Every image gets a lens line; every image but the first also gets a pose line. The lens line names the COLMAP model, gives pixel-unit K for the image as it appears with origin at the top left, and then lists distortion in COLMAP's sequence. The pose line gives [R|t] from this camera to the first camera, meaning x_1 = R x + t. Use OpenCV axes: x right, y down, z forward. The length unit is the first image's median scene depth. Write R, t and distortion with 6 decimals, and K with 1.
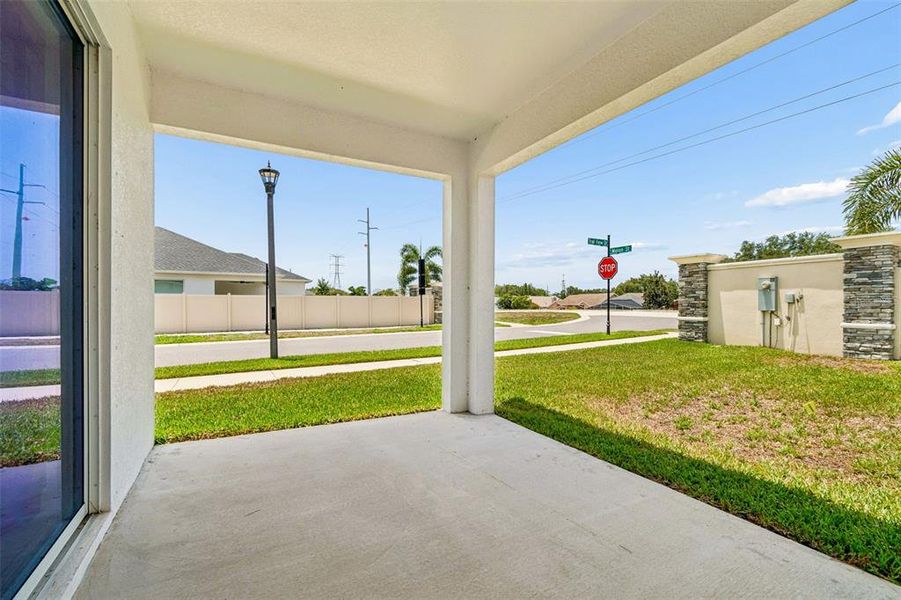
lens RADIAL K [[409.4, 0, 450.7], [0, 409.4, 303.2], [0, 0, 1]] dist [0.000439, -0.000235]
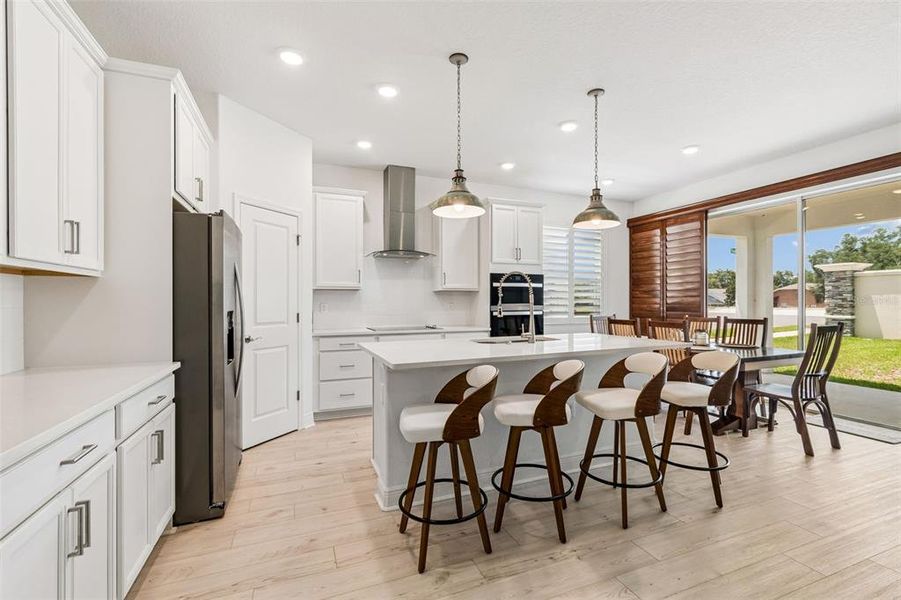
lens RADIAL K [[409.4, 0, 464.1], [0, 409.4, 295.2], [0, 0, 1]] dist [0.000439, -0.000235]
pose [[0.992759, -0.000948, -0.120122, -0.363838], [-0.000294, 0.999947, -0.010316, -0.013112], [0.120125, 0.010276, 0.992706, -0.328710]]
